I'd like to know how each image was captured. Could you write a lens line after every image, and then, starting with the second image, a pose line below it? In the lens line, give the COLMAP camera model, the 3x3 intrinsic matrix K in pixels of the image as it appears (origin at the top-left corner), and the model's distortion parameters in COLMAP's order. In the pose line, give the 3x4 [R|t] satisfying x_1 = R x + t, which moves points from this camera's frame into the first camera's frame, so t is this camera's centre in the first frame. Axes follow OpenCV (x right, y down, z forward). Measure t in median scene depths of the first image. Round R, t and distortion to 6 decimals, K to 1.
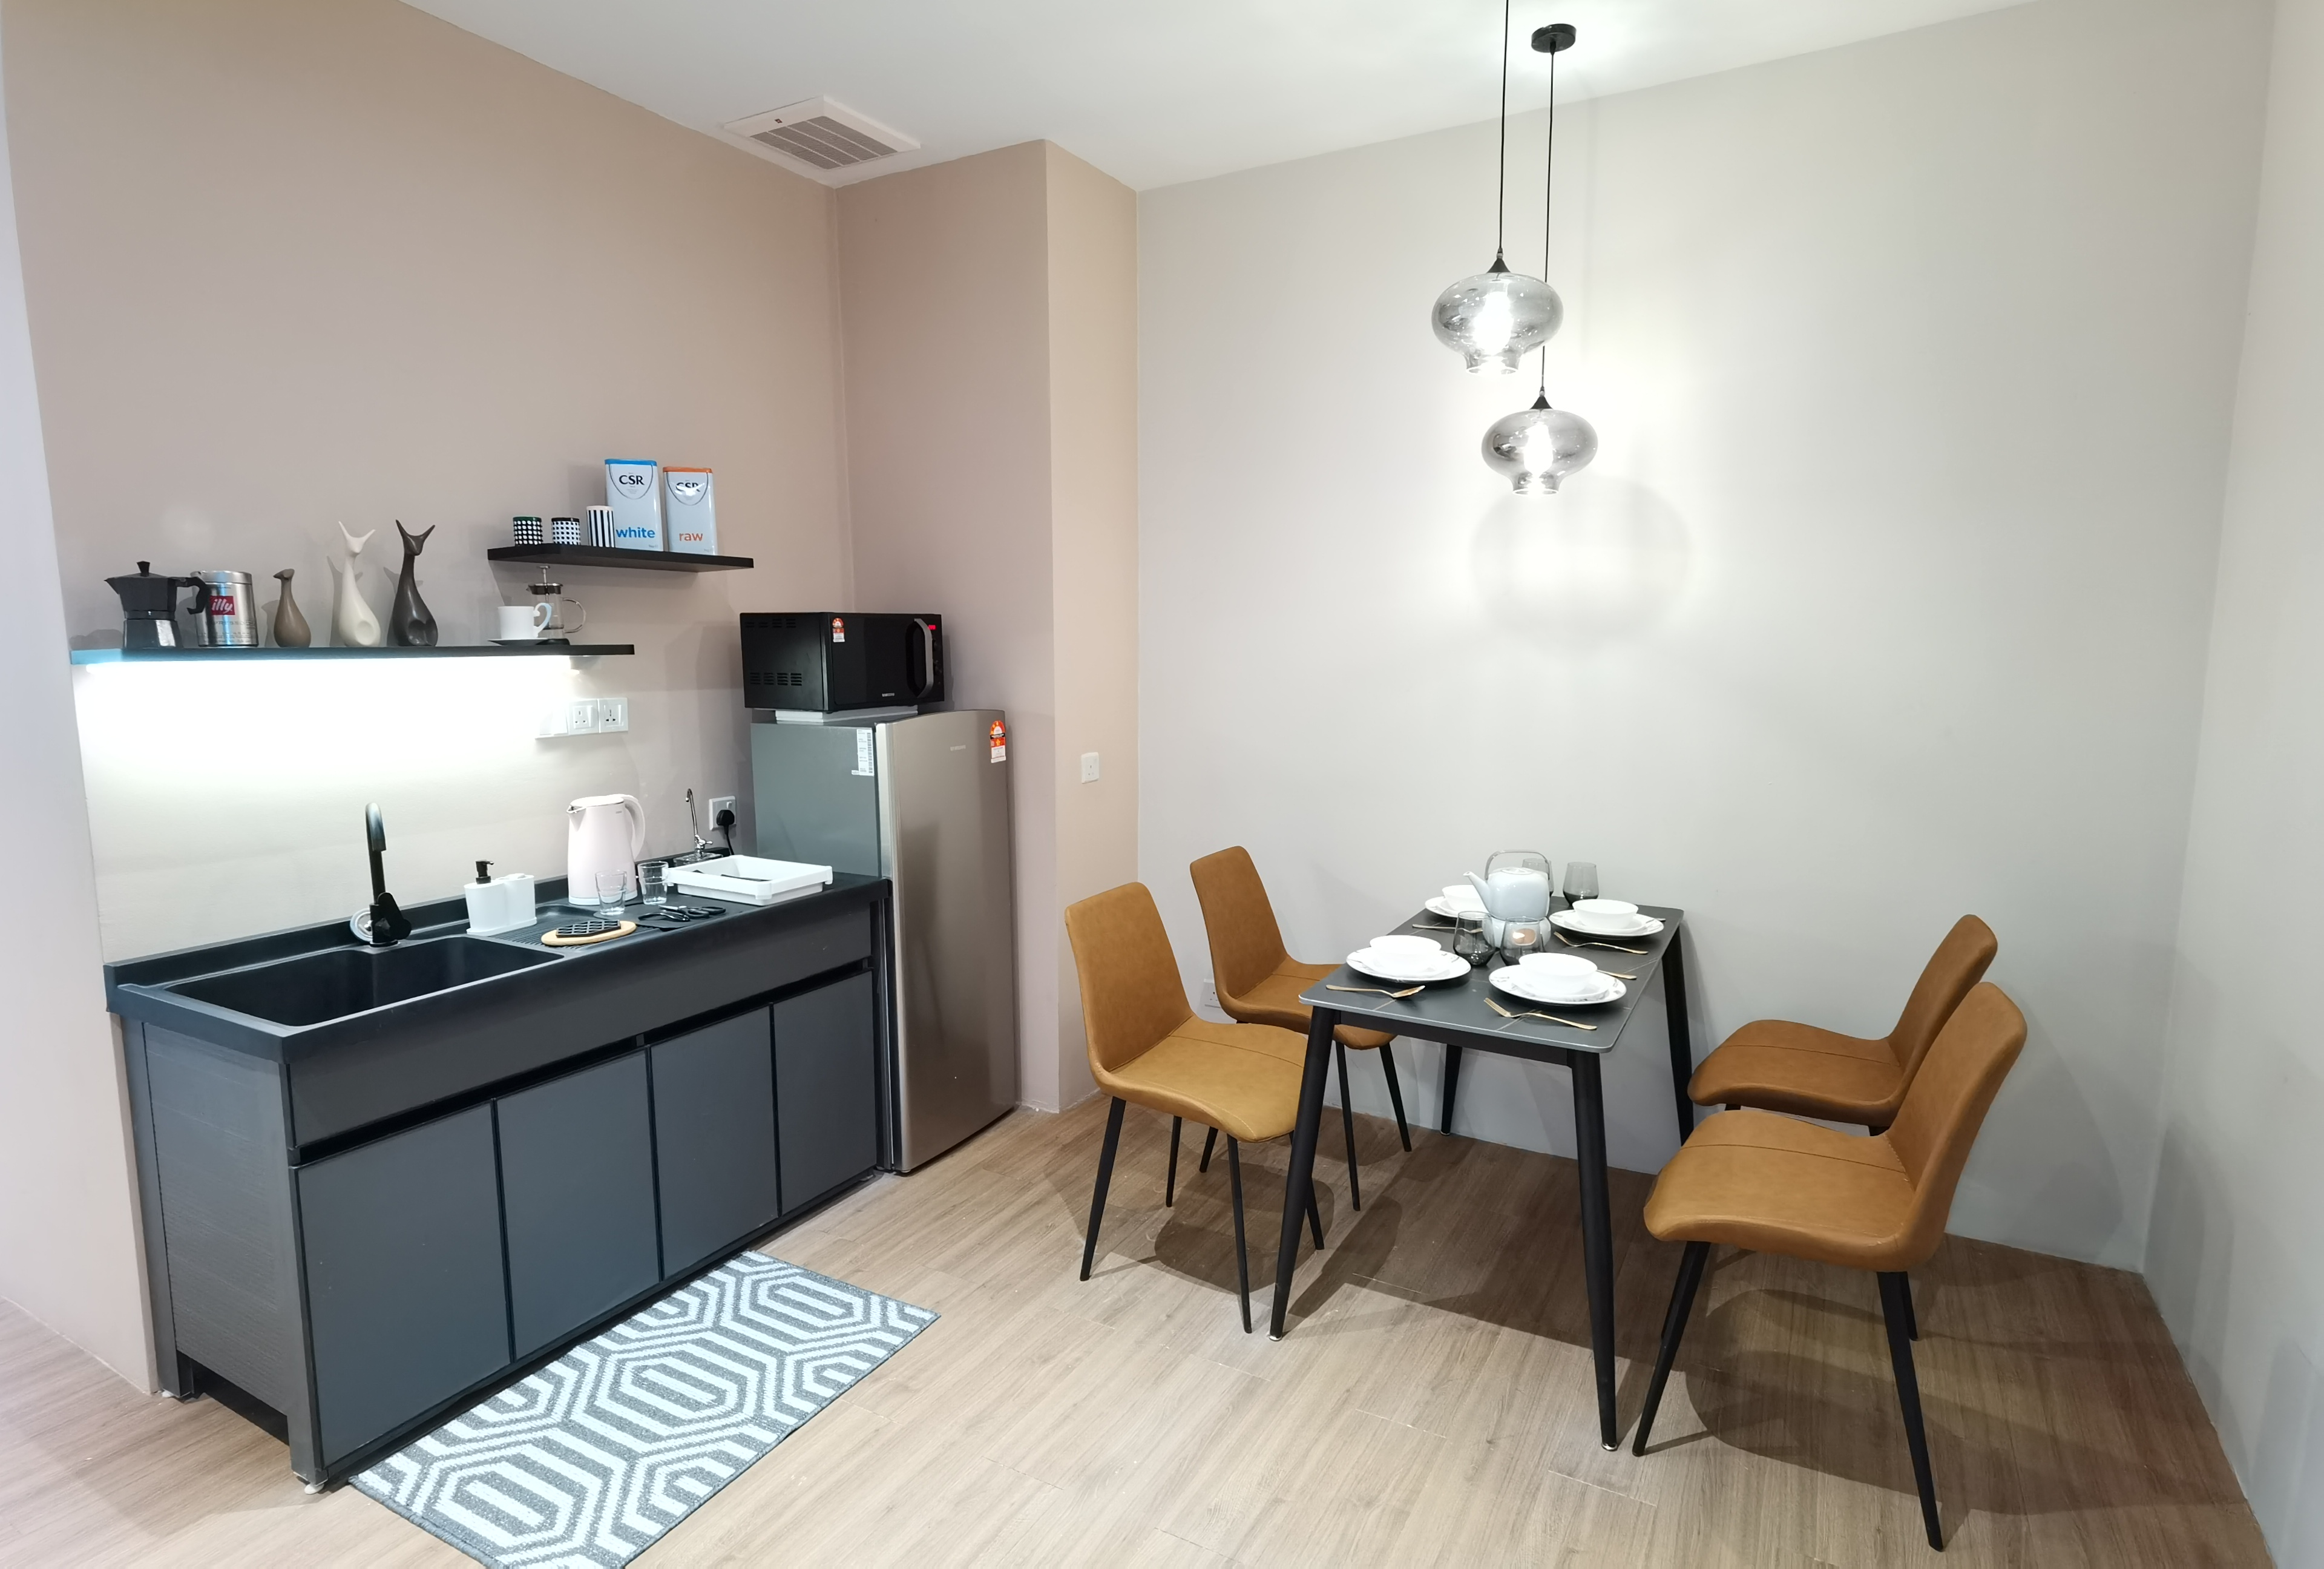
lens RADIAL K [[1211.4, 0, 1156.0], [0, 1211.4, 778.4], [0, 0, 1]] dist [-0.014614, 0.030229]
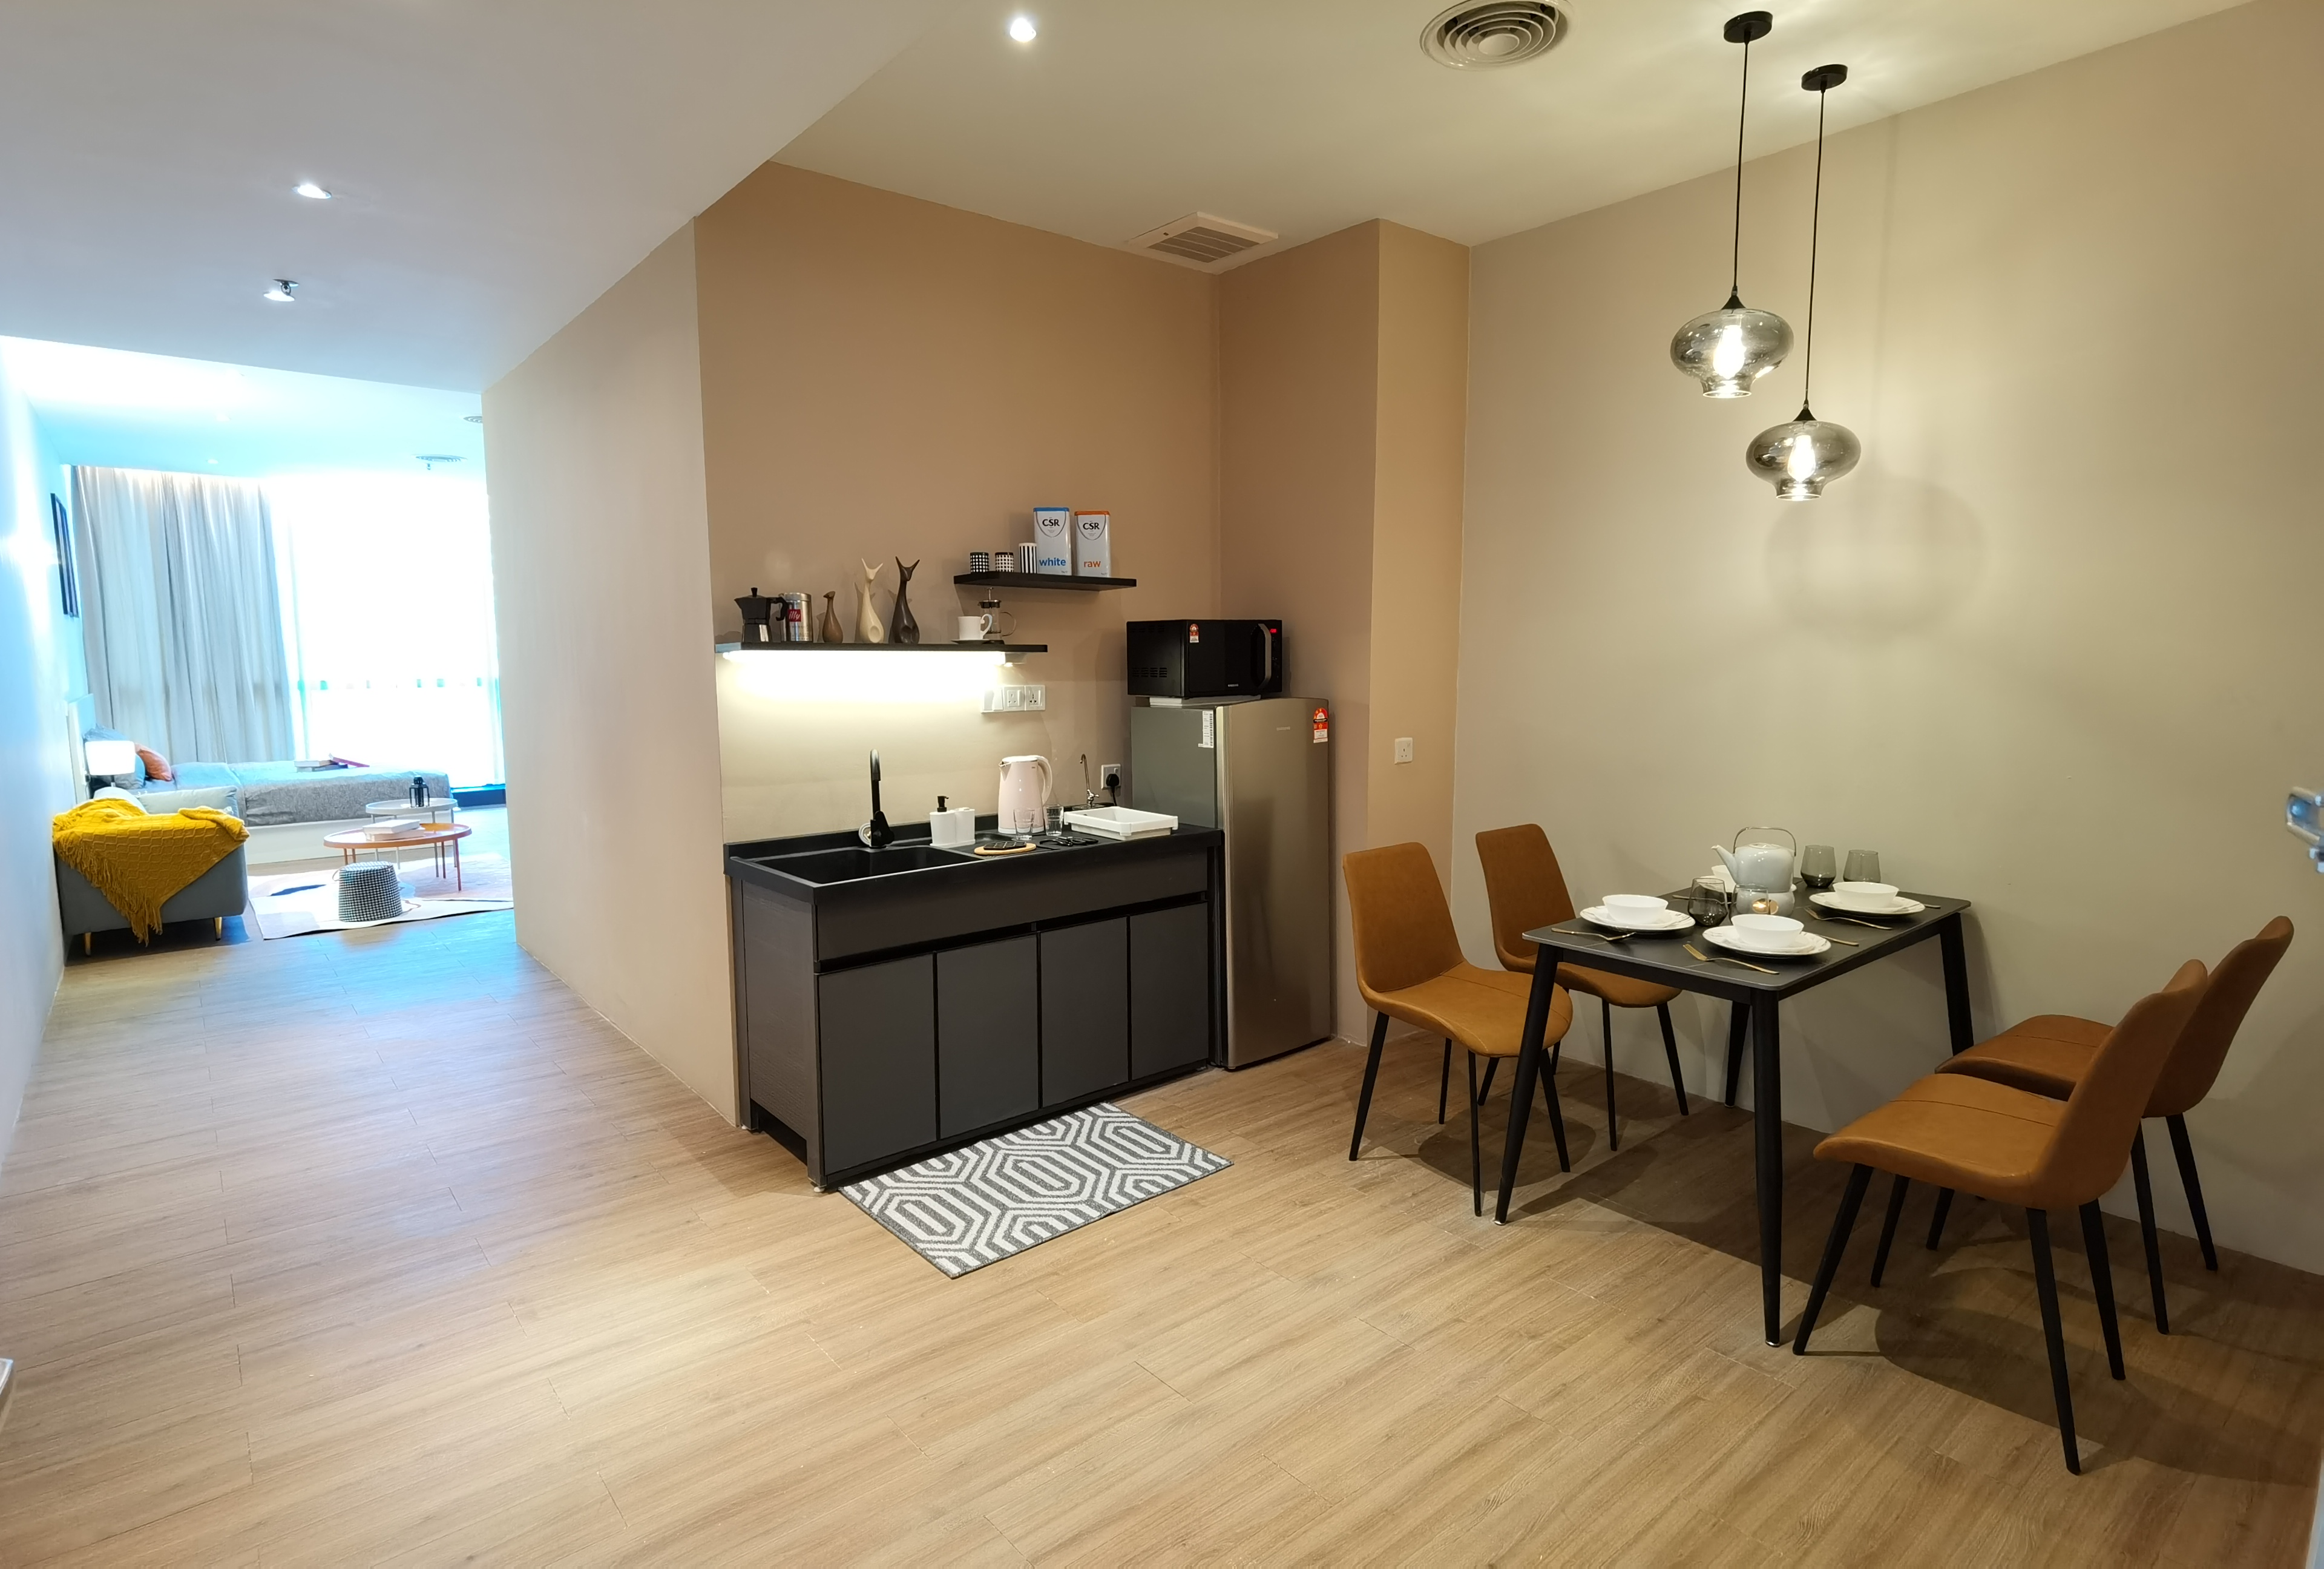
lens RADIAL K [[1176.7, 0, 1162.0], [0, 1176.7, 775.8], [0, 0, 1]] dist [0.134761, -0.098589]
pose [[0.936661, 0.036935, -0.348284, 0.178047], [-0.041537, 0.999120, -0.005753, 0.044300], [0.347765, 0.019855, 0.937371, -0.222355]]
